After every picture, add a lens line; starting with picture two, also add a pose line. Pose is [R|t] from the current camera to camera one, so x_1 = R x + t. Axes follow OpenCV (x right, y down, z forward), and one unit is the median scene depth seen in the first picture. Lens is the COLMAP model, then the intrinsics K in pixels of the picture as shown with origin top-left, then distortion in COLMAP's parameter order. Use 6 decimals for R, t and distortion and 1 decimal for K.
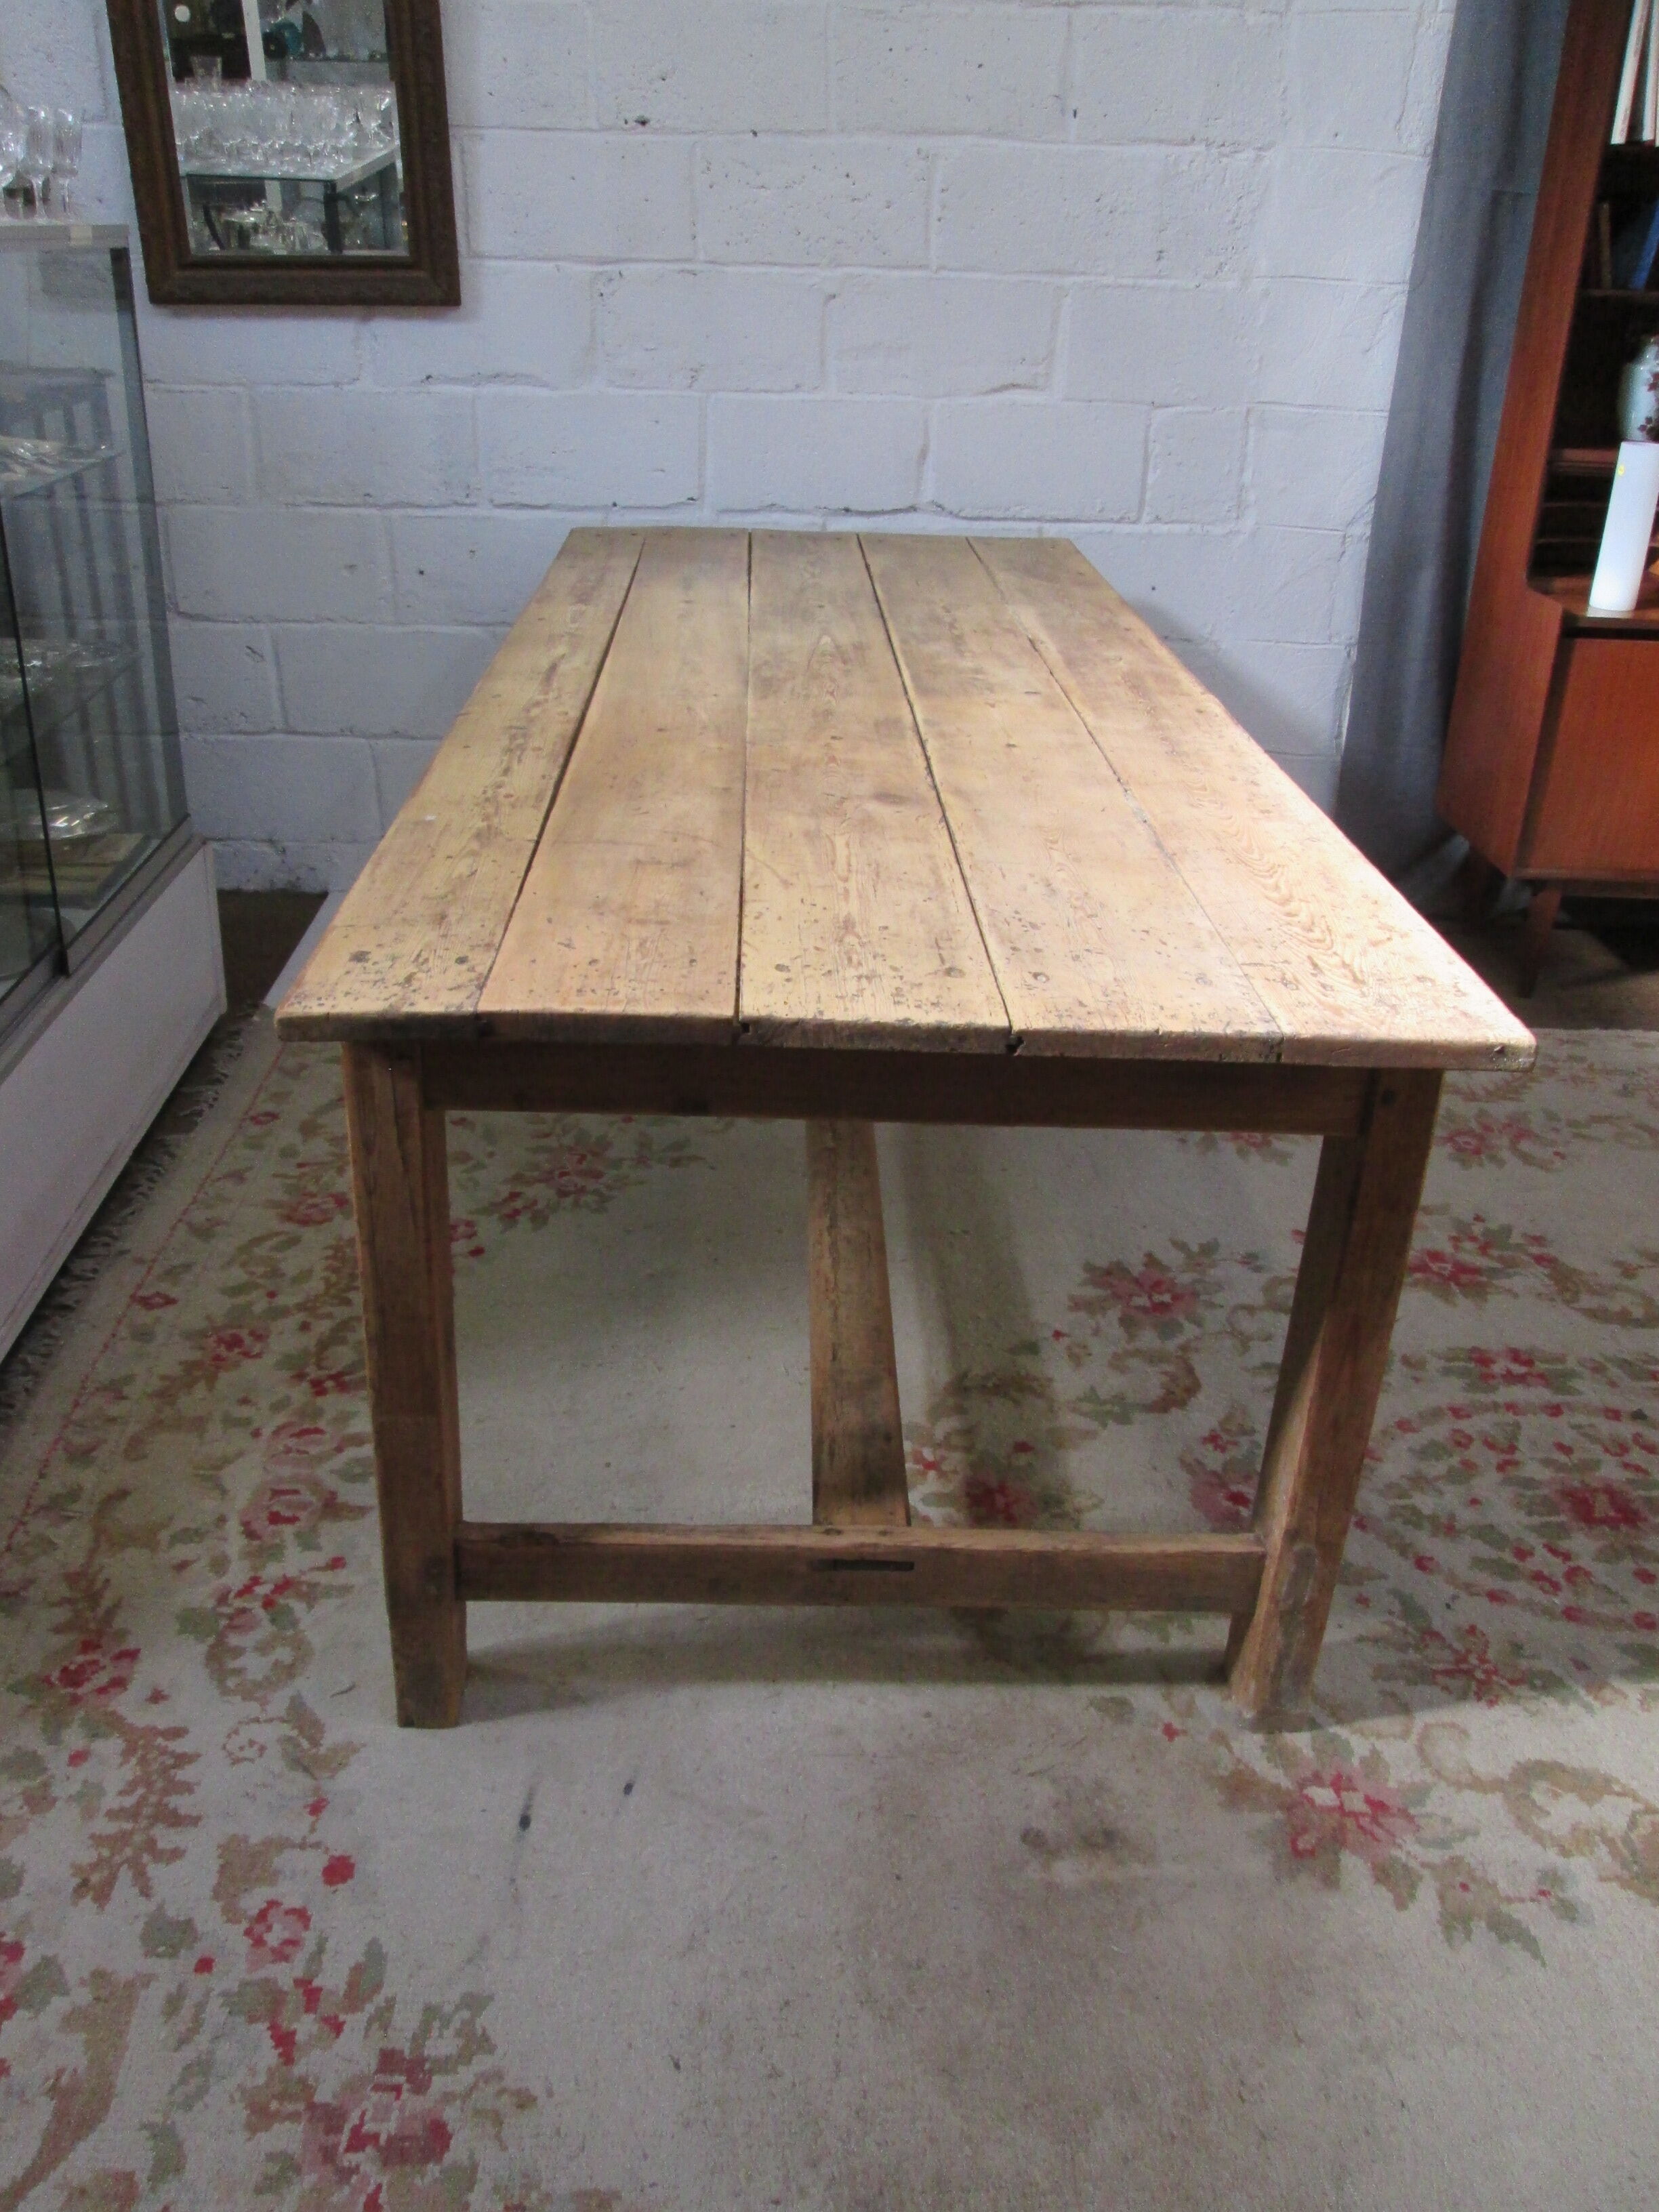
lens RADIAL K [[1832.2, 0, 850.3], [0, 1832.2, 1054.0], [0, 0, 1]] dist [-0.033864, 0.013815]
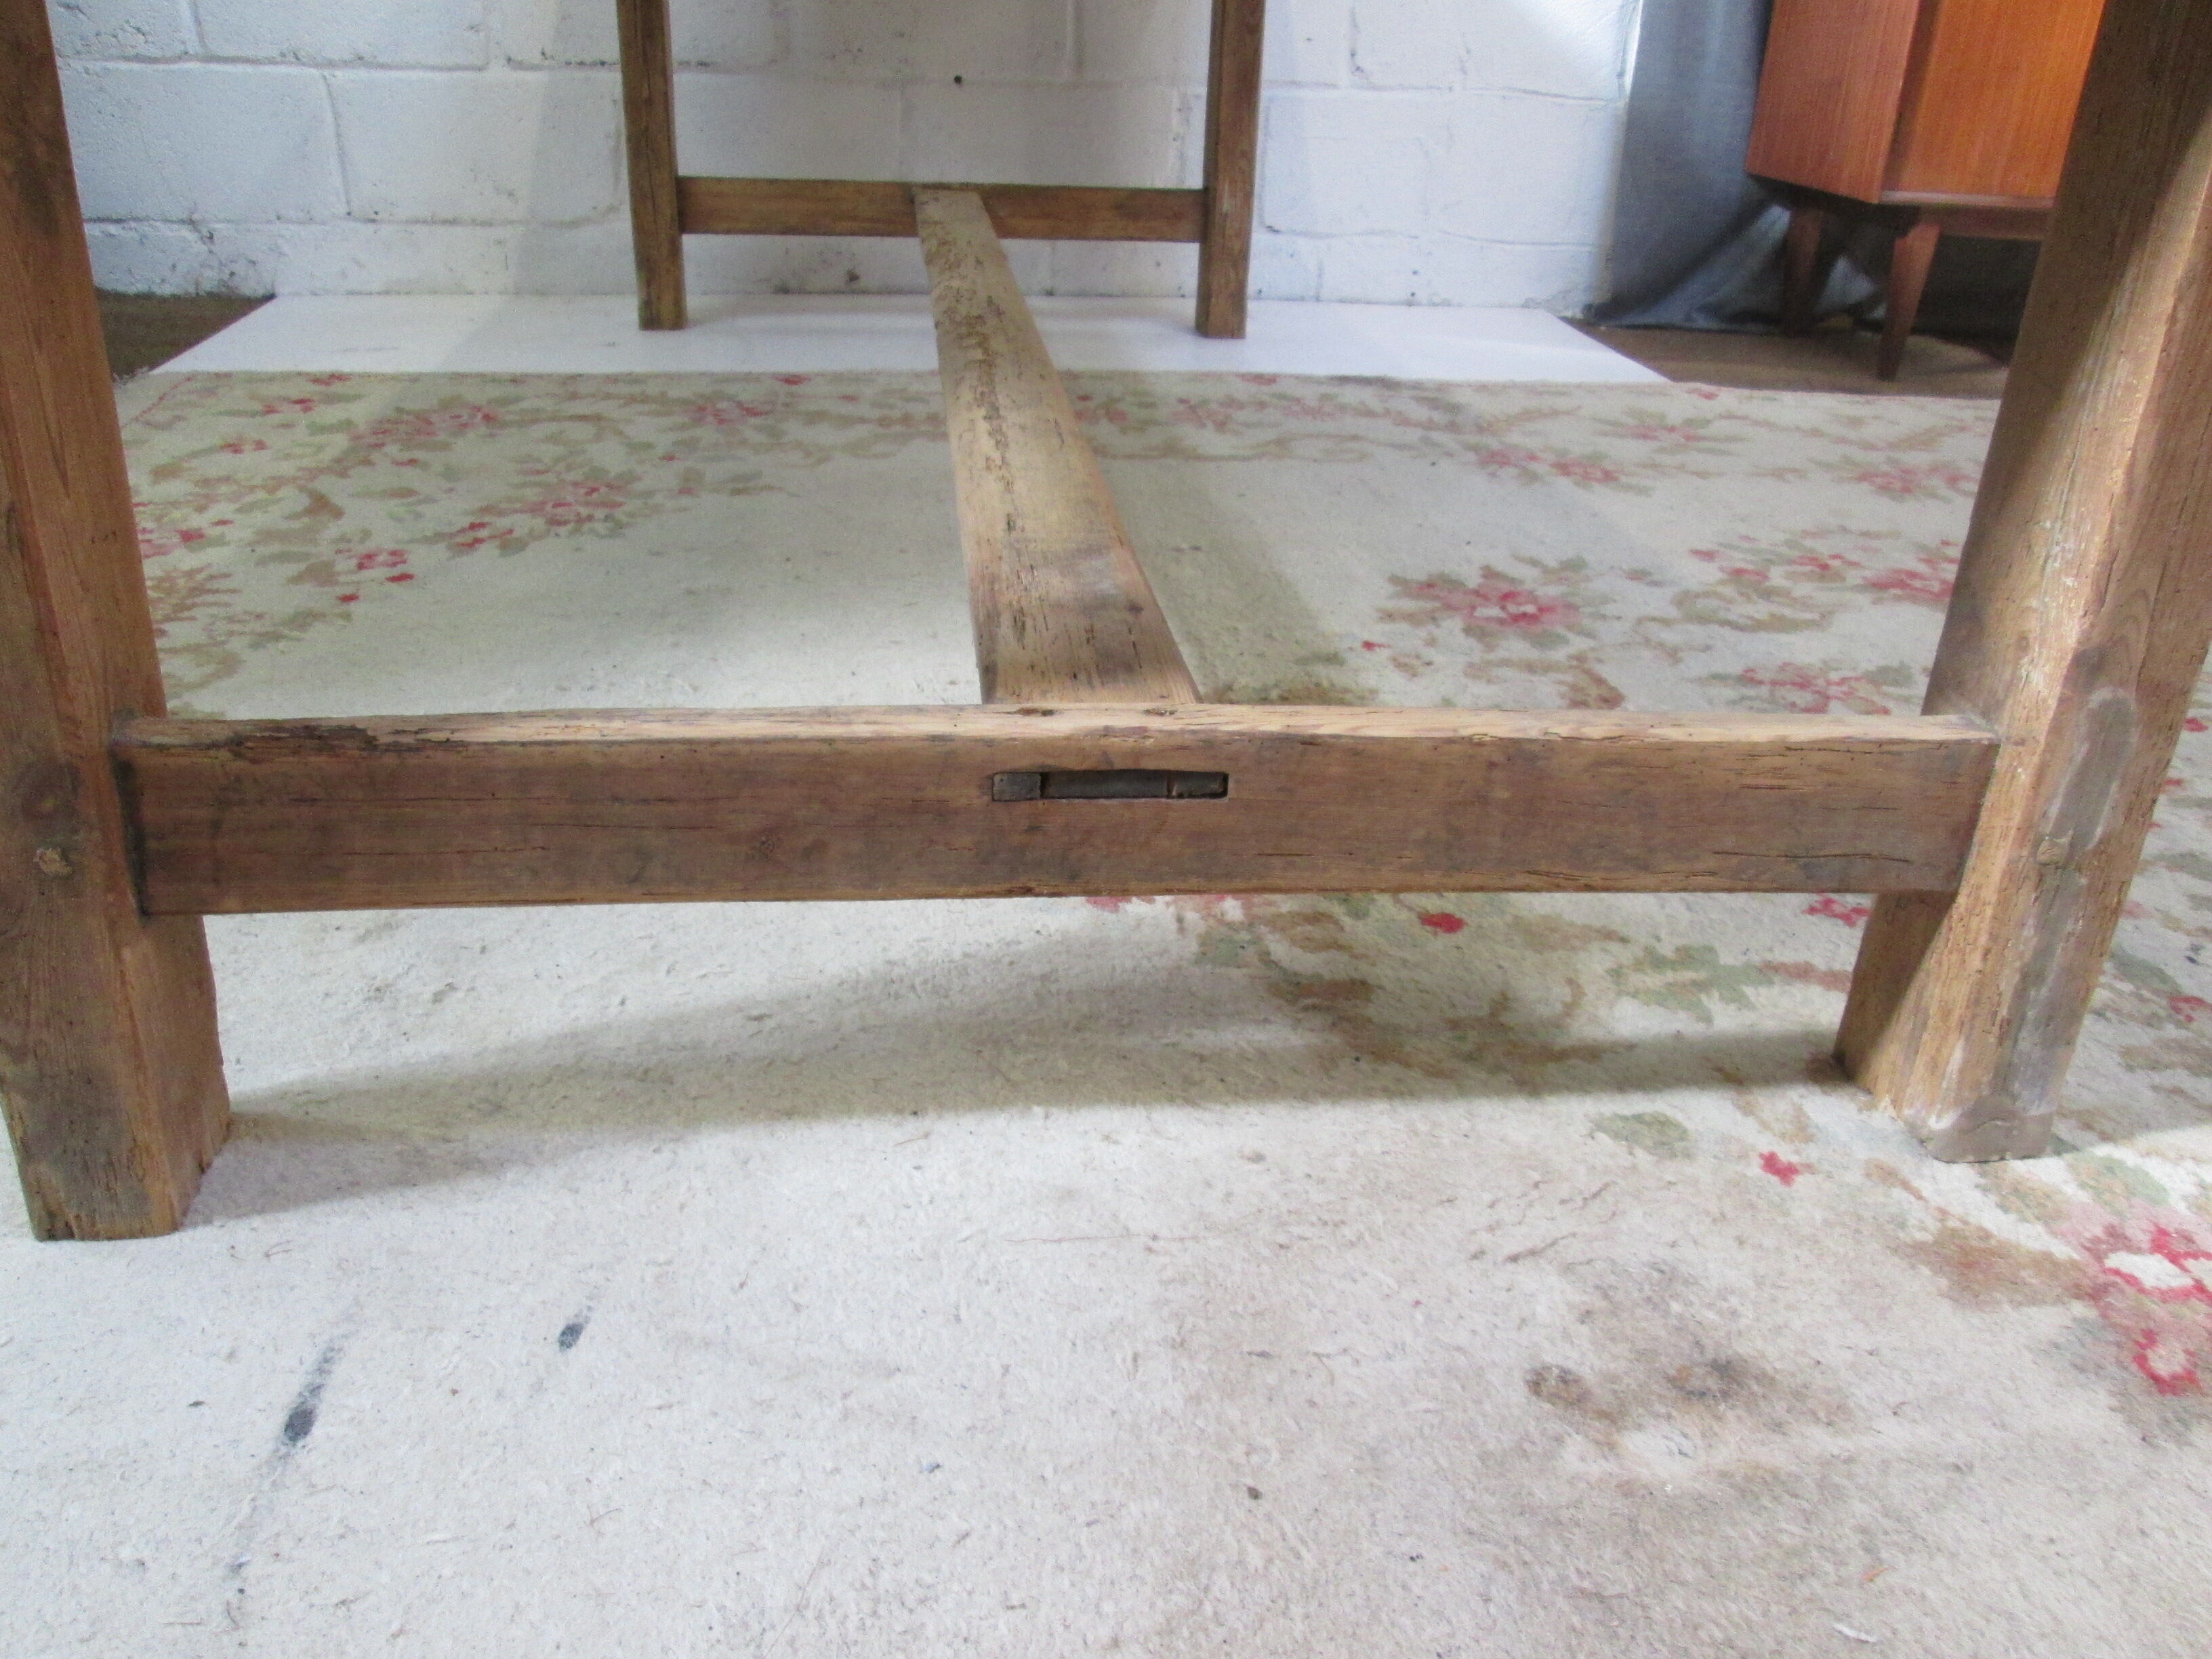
lens RADIAL K [[1832.2, 0, 1105.2], [0, 1832.2, 768.3], [0, 0, 1]] dist [-0.033864, 0.013815]
pose [[0.996996, -0.033871, 0.069648, -0.018896], [0.035154, 0.999233, -0.017280, 0.218244], [-0.069009, 0.019676, 0.997422, 0.439686]]
